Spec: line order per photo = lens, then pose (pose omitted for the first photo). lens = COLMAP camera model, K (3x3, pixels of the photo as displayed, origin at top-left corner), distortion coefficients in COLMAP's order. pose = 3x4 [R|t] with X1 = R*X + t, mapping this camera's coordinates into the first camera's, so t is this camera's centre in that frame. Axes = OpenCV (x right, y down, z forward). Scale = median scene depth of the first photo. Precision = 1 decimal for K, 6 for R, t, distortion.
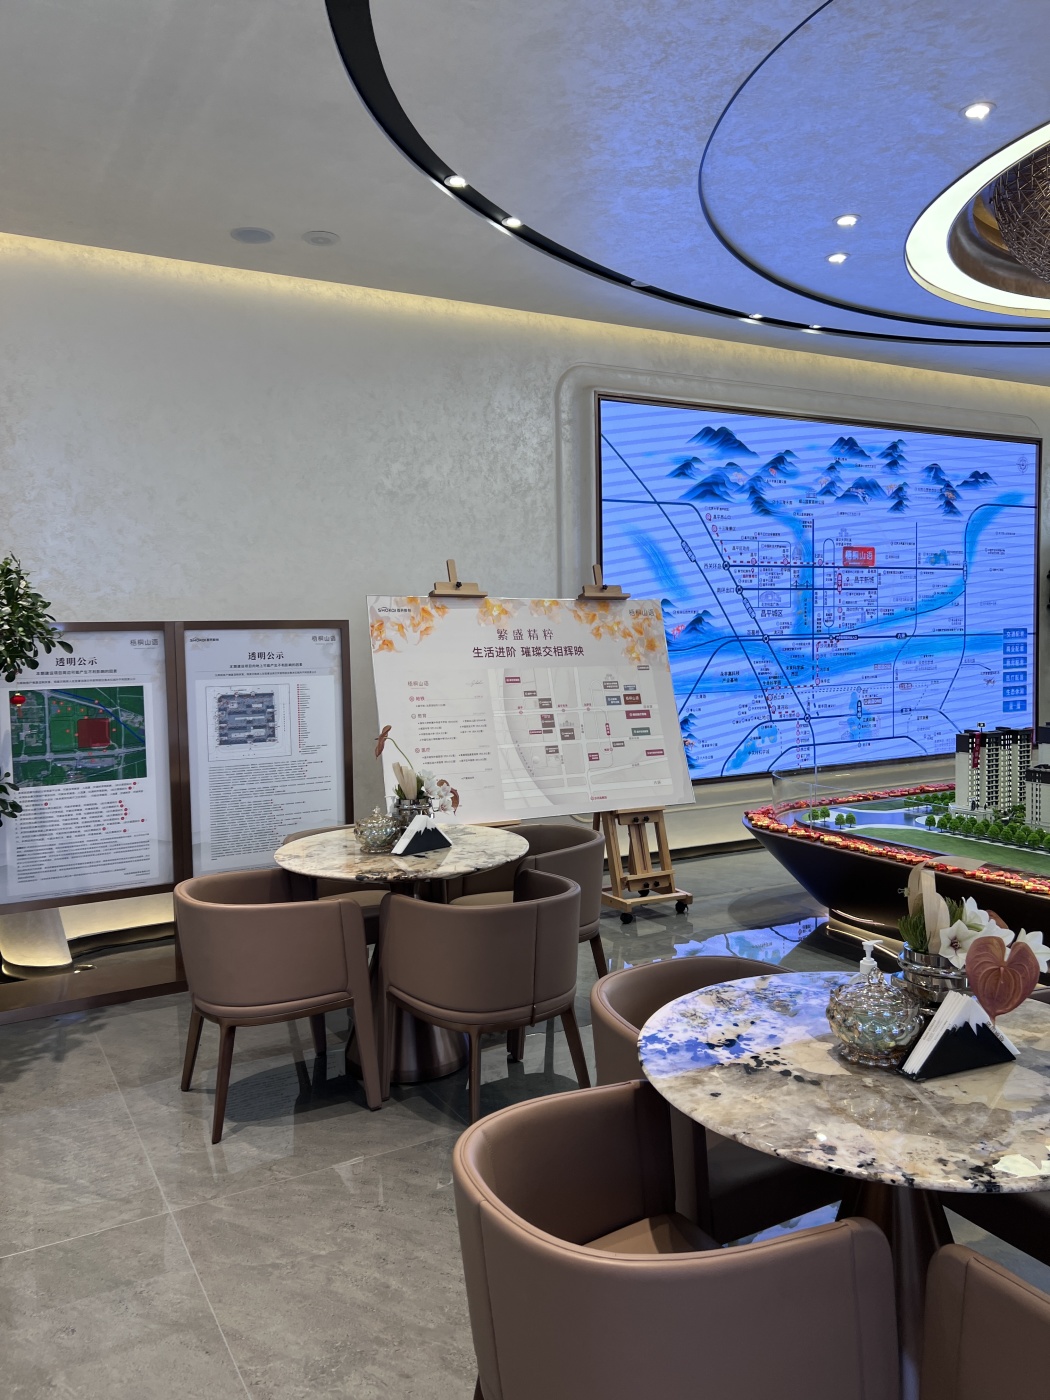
lens RADIAL K [[1070.3, 0, 520.3], [0, 1070.3, 696.5], [0, 0, 1]] dist [0.050689, -0.061890]
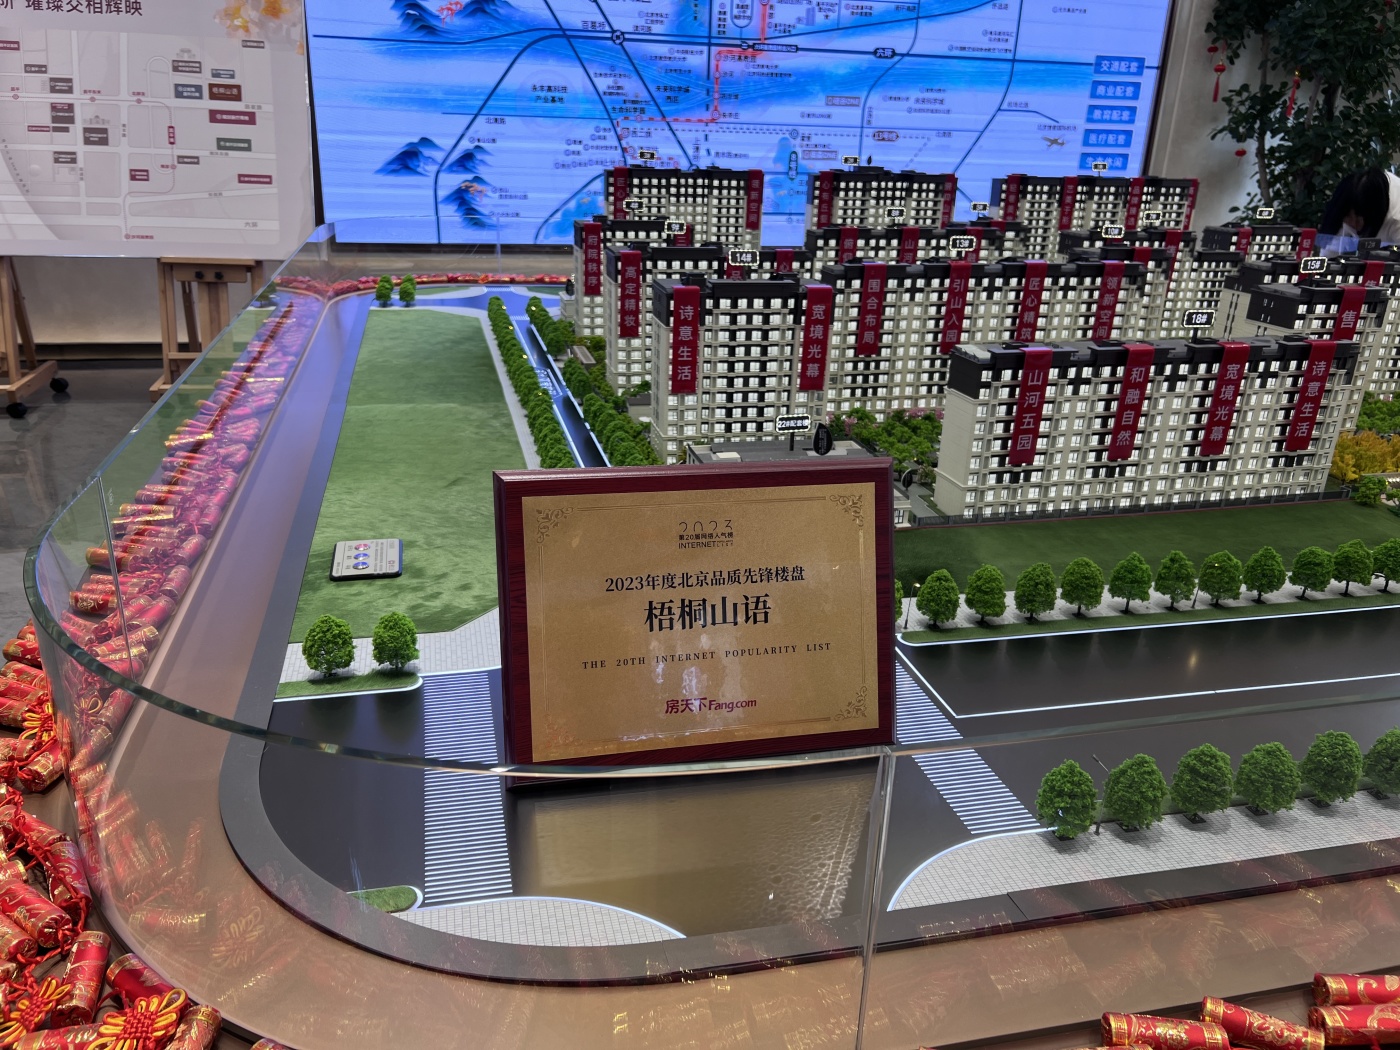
lens RADIAL K [[1070.3, 0, 695.0], [0, 1070.3, 538.6], [0, 0, 1]] dist [0.050689, -0.061890]
pose [[0.963063, 0.140521, -0.229703, 0.466947], [-0.065525, 0.949693, 0.306250, 0.032900], [0.261182, -0.279886, 0.923822, 0.303835]]
